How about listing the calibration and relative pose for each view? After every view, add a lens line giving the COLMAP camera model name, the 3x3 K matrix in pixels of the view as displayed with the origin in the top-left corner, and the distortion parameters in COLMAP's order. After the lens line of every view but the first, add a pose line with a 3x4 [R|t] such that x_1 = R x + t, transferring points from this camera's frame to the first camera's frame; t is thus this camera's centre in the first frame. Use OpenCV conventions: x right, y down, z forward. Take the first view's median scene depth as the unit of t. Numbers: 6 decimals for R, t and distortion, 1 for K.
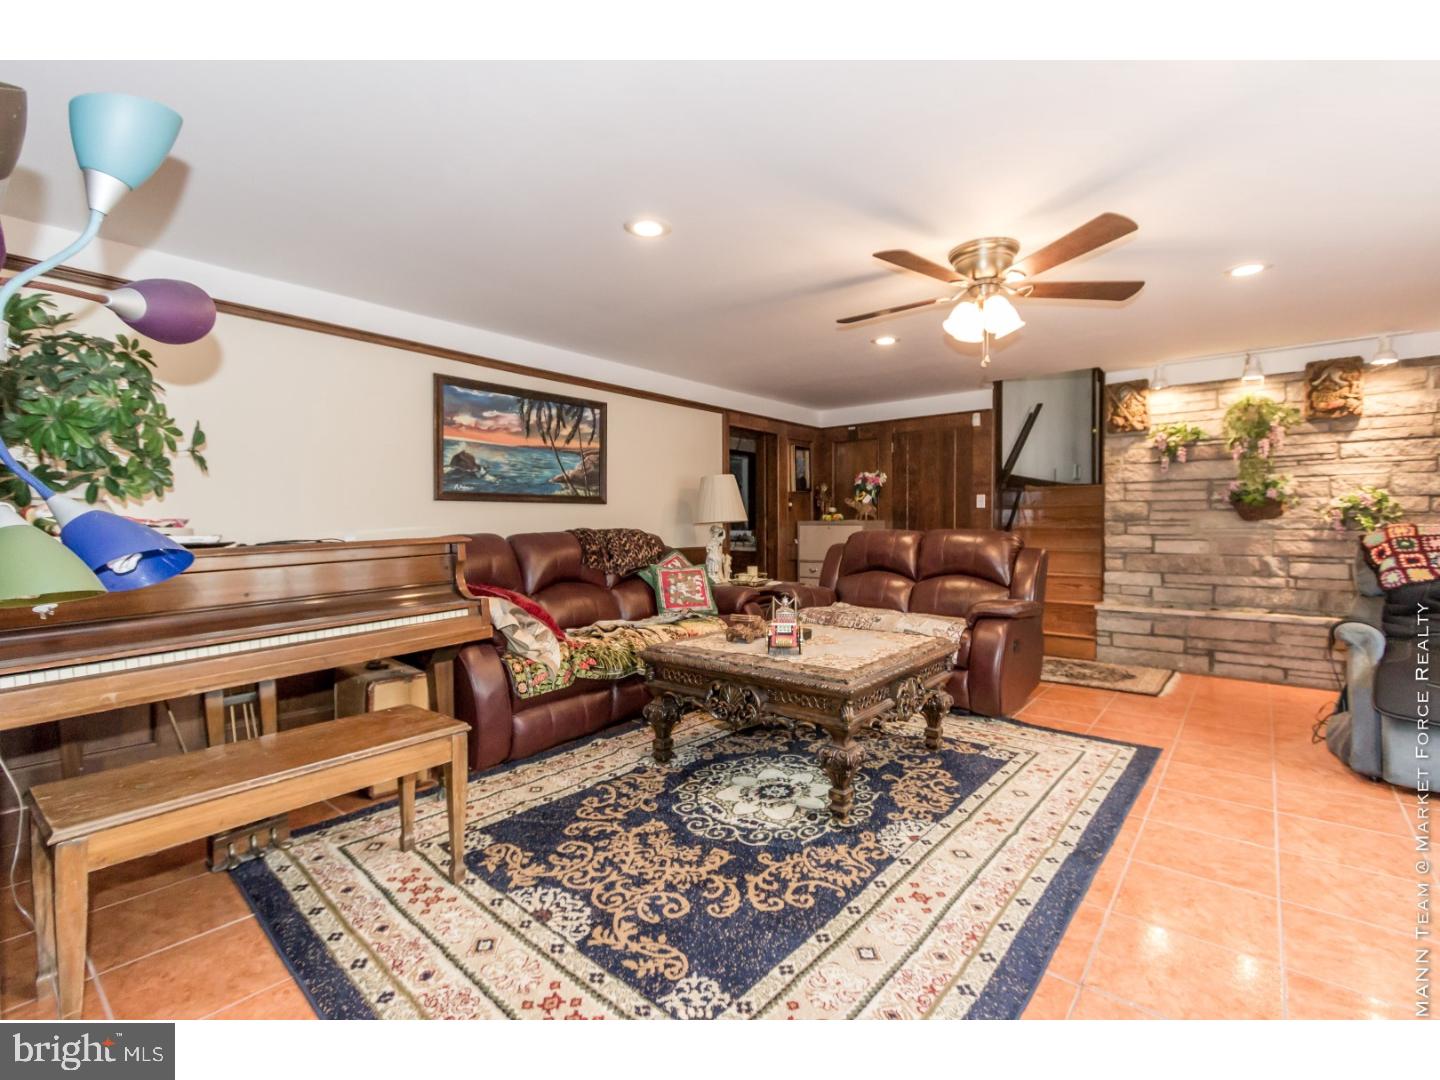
lens RADIAL K [[655.0, 0, 724.8], [0, 655.0, 532.5], [0, 0, 1]] dist [-0.001249, -0.001305]
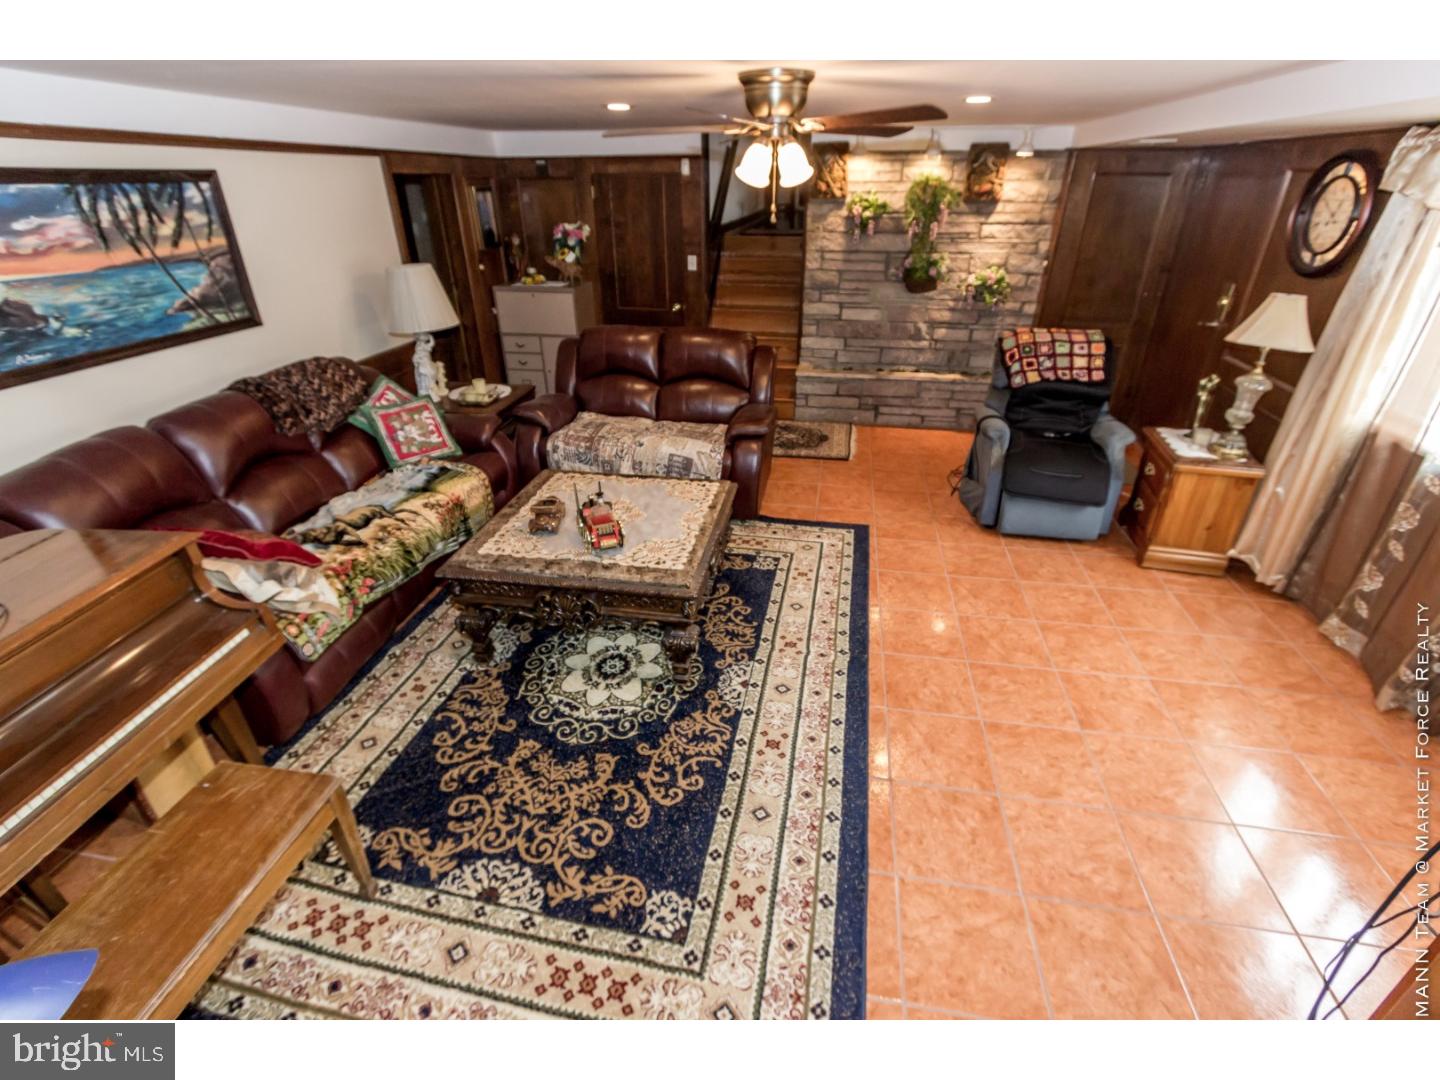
lens RADIAL K [[661.7, 0, 728.6], [0, 661.7, 533.7], [0, 0, 1]] dist [-0.000618, -0.000781]
pose [[0.867454, -0.227885, 0.442258, -0.163192], [0.002719, 0.891087, 0.453824, -0.256084], [-0.497510, -0.392469, 0.773597, 0.110585]]
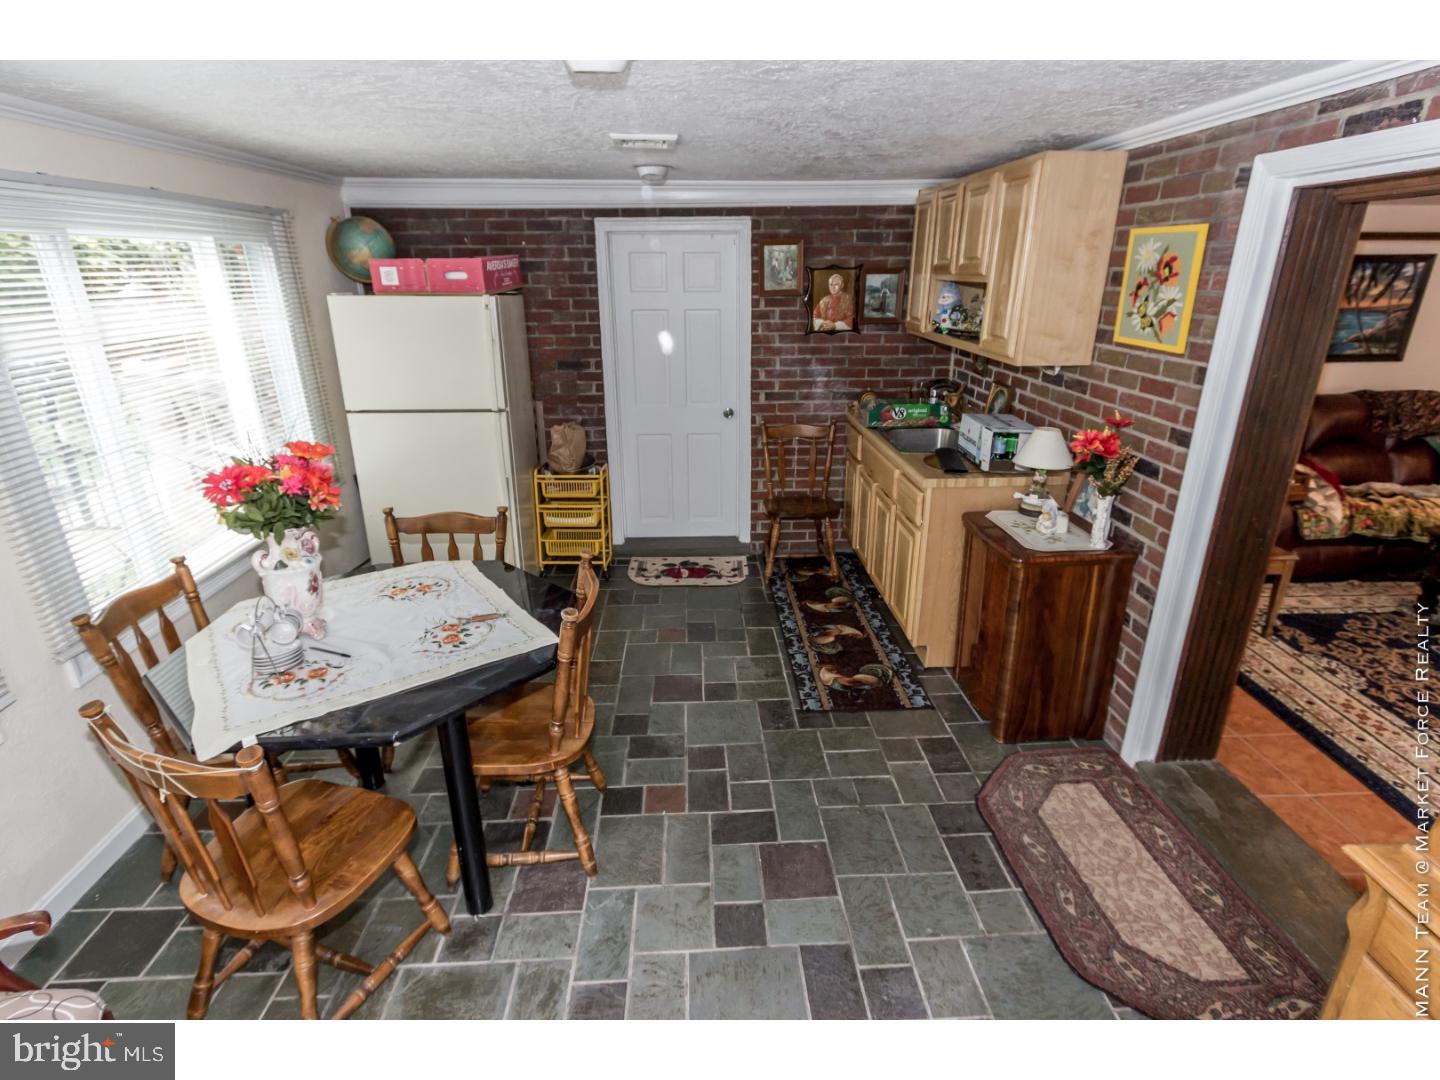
lens RADIAL K [[727.5, 0, 719.8], [0, 727.5, 530.2], [0, 0, 1]] dist [0.000478, -0.000549]
pose [[0.675152, 0.252156, -0.693244, -0.073174], [-0.011998, 0.943393, 0.331459, -0.234522], [0.737581, -0.215467, 0.639959, -0.807294]]
